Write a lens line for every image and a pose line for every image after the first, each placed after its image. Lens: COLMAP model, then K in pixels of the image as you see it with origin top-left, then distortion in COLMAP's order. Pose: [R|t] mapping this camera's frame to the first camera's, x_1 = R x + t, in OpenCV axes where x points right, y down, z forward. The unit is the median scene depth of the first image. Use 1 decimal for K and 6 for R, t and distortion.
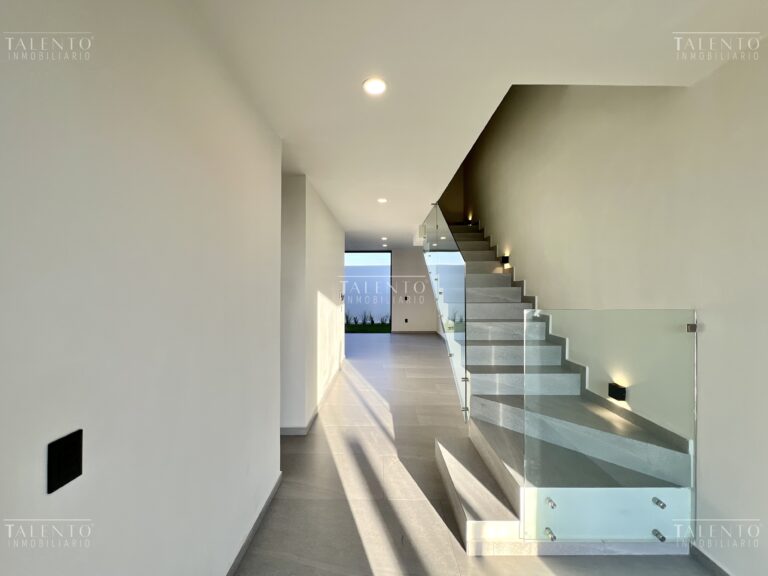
lens RADIAL K [[305.9, 0, 382.7], [0, 305.9, 289.5], [0, 0, 1]] dist [-0.001107, -0.000695]
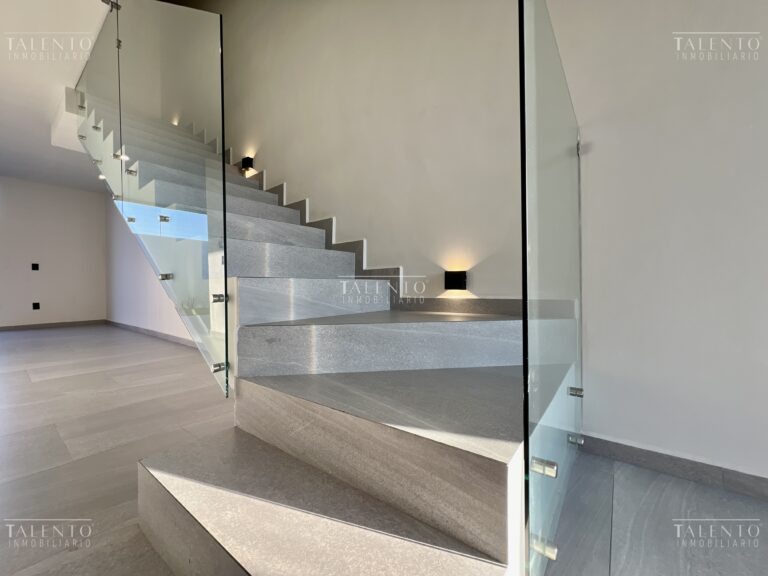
lens RADIAL K [[305.9, 0, 380.8], [0, 305.9, 287.5], [0, 0, 1]] dist [-0.001107, -0.000695]
pose [[0.607509, -0.006872, 0.794283, 0.066939], [0.005759, 0.999974, 0.004247, 0.287999], [-0.794292, 0.001994, 0.607533, 0.580139]]
